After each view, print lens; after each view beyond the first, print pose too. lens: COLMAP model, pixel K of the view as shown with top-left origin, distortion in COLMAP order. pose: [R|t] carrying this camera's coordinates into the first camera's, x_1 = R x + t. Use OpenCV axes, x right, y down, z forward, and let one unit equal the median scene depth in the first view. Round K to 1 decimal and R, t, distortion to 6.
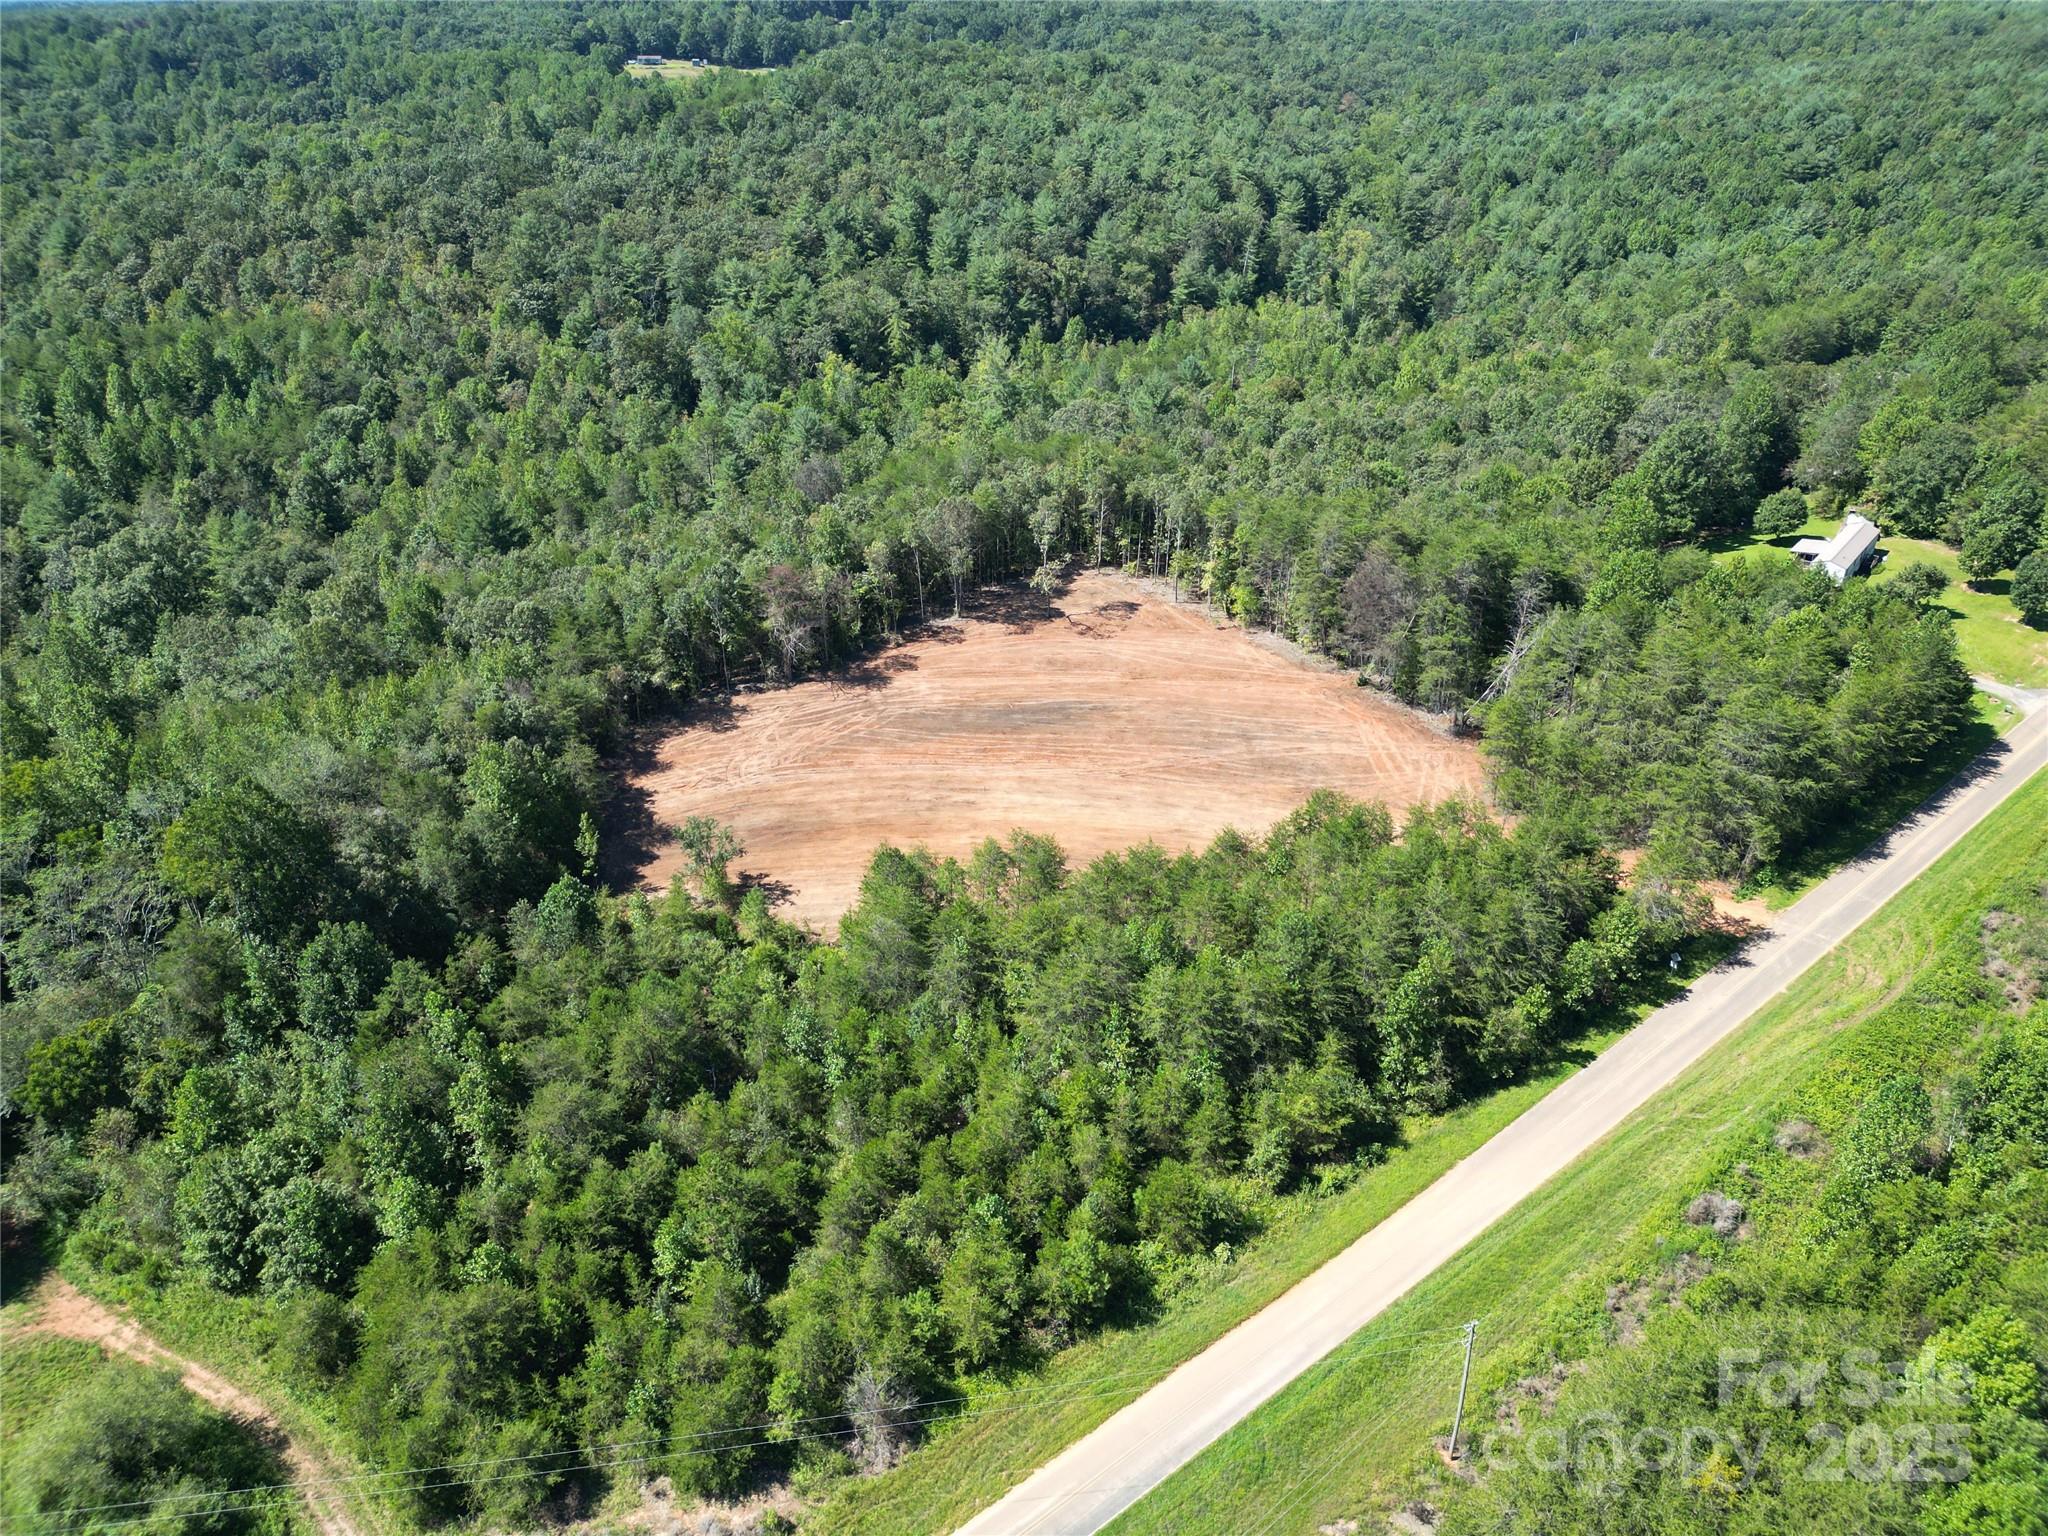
lens RADIAL K [[1429.5, 0, 1027.9], [0, 1429.5, 771.7], [0, 0, 1]] dist [0.047448, -0.038440]
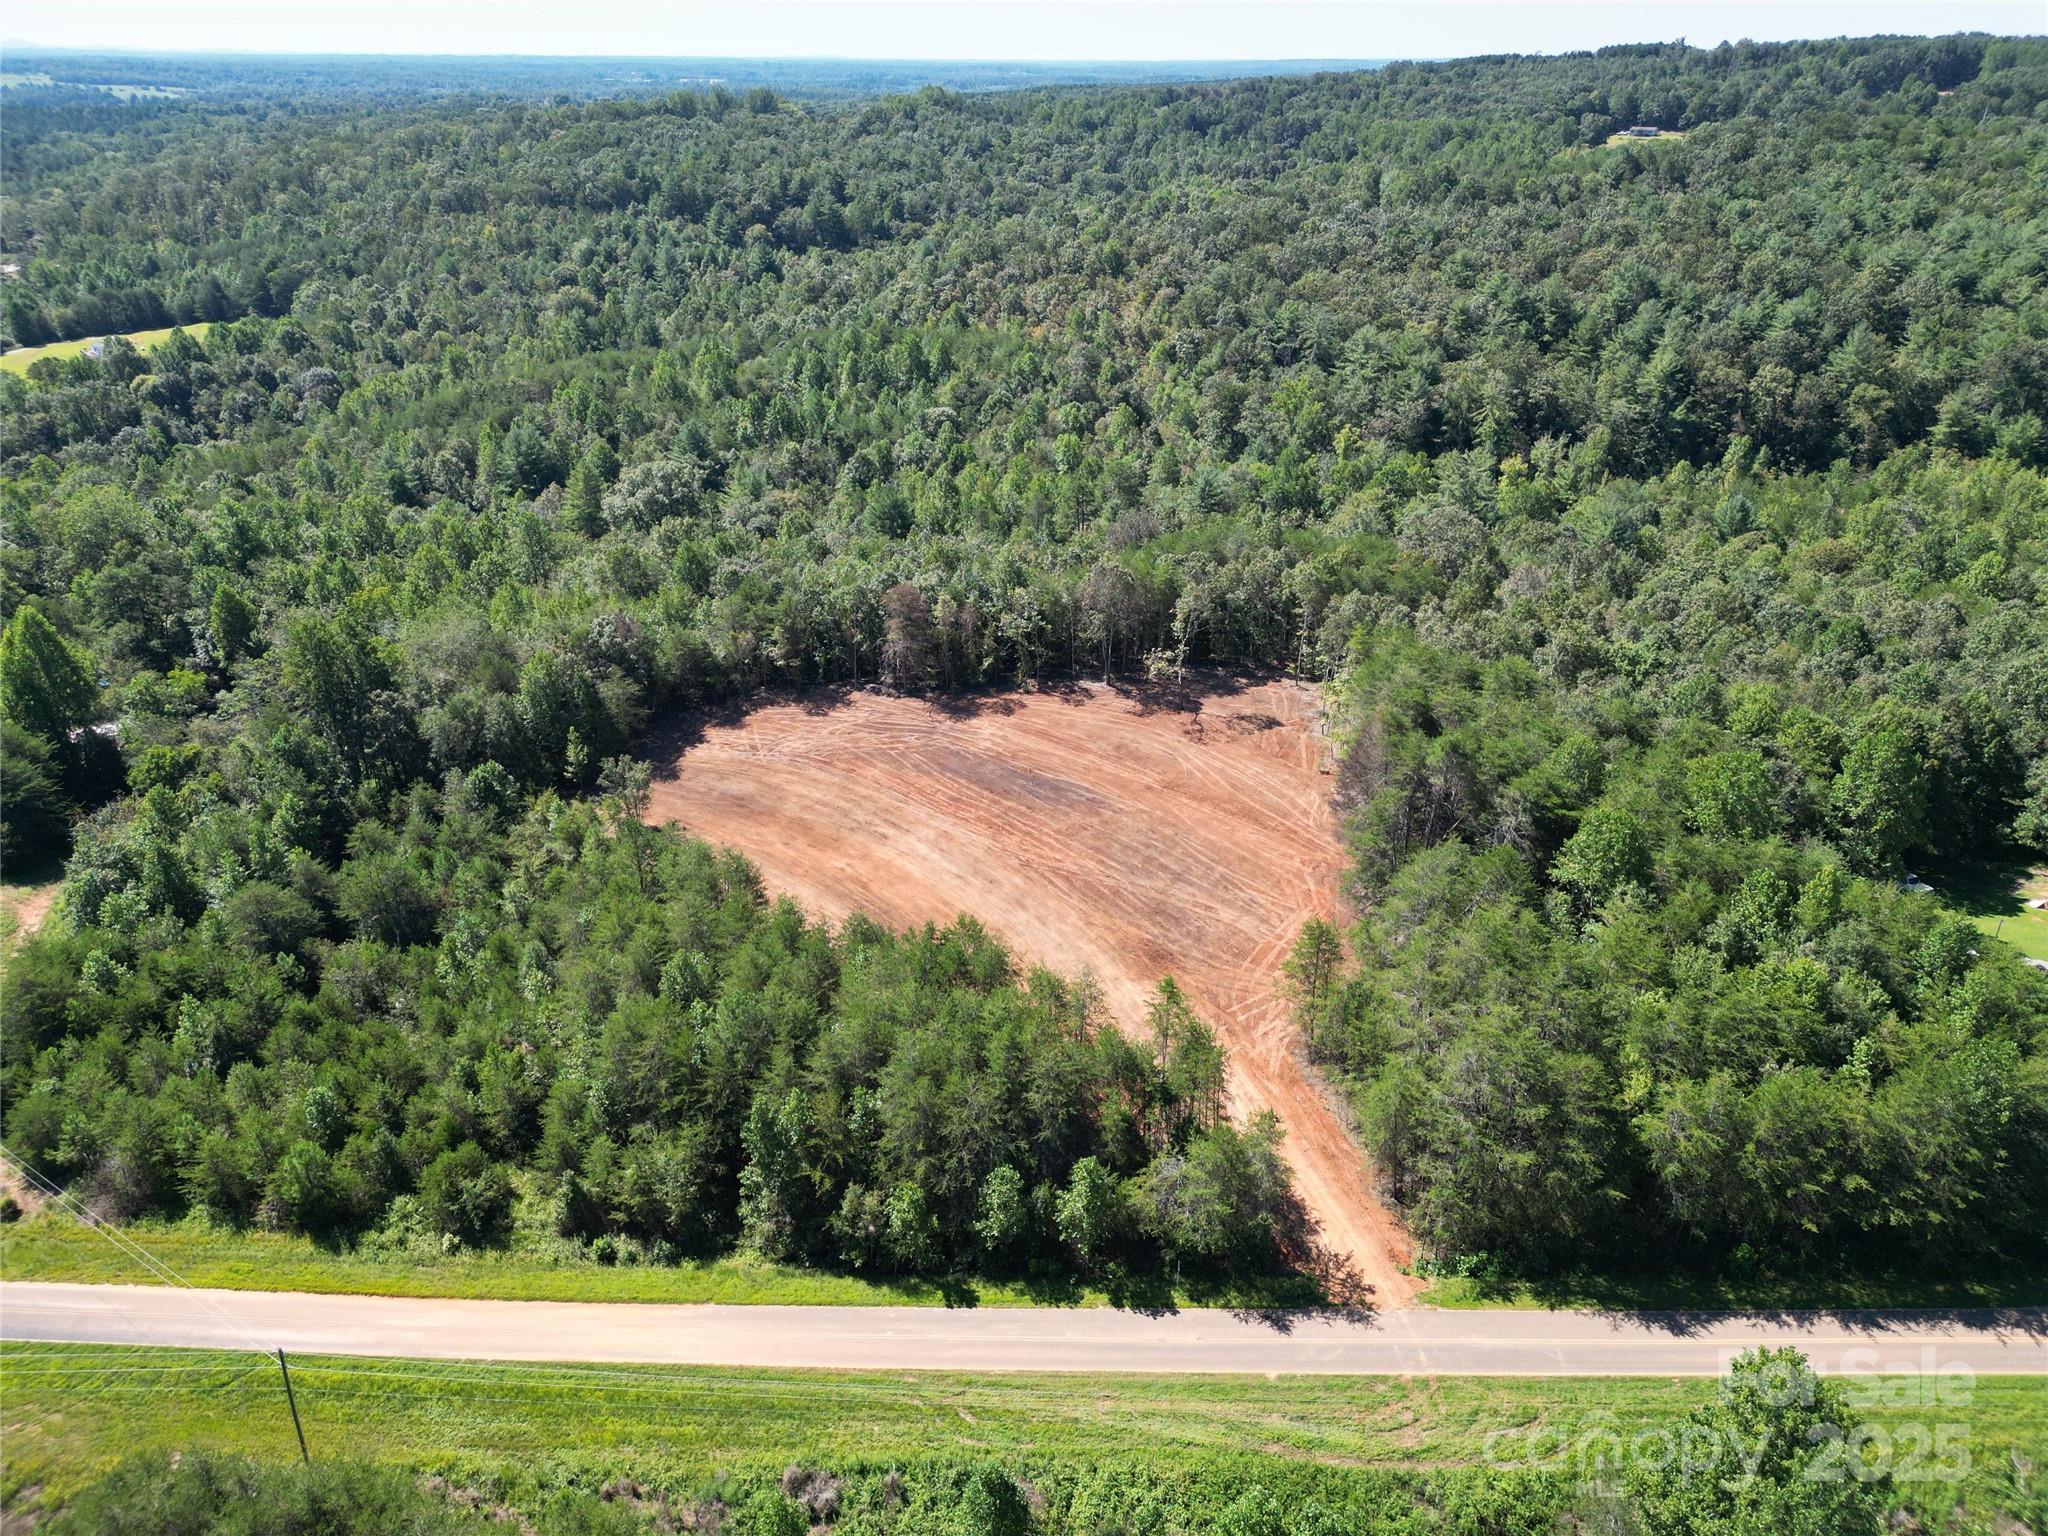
lens RADIAL K [[1429.5, 0, 1026.3], [0, 1429.5, 762.7], [0, 0, 1]] dist [0.047448, -0.038440]
pose [[0.751015, 0.292686, -0.591871, 0.695784], [-0.317947, 0.945923, 0.064330, -0.140572], [0.578693, 0.139871, 0.803462, 0.251886]]
